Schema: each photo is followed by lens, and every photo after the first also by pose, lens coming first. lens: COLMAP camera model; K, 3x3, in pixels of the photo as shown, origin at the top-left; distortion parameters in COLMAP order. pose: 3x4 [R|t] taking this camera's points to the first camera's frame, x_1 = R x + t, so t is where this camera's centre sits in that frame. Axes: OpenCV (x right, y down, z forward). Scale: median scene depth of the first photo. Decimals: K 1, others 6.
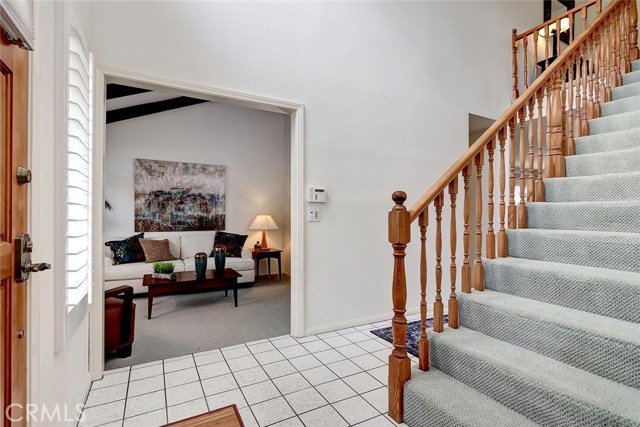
lens RADIAL K [[293.0, 0, 319.3], [0, 293.0, 215.0], [0, 0, 1]] dist [-0.000010, -0.002622]
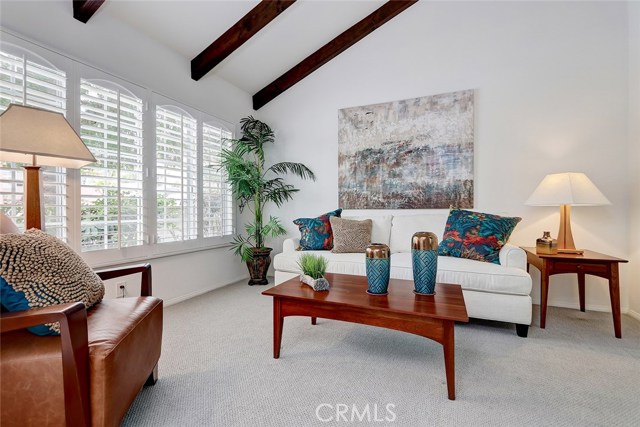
lens RADIAL K [[293.0, 0, 320.8], [0, 293.0, 209.5], [0, 0, 1]] dist [-0.000010, -0.002622]
pose [[0.596833, -0.009485, -0.802309, -0.062429], [0.007988, 0.999951, -0.005879, 0.058911], [0.802326, -0.002900, 0.596880, 0.490497]]
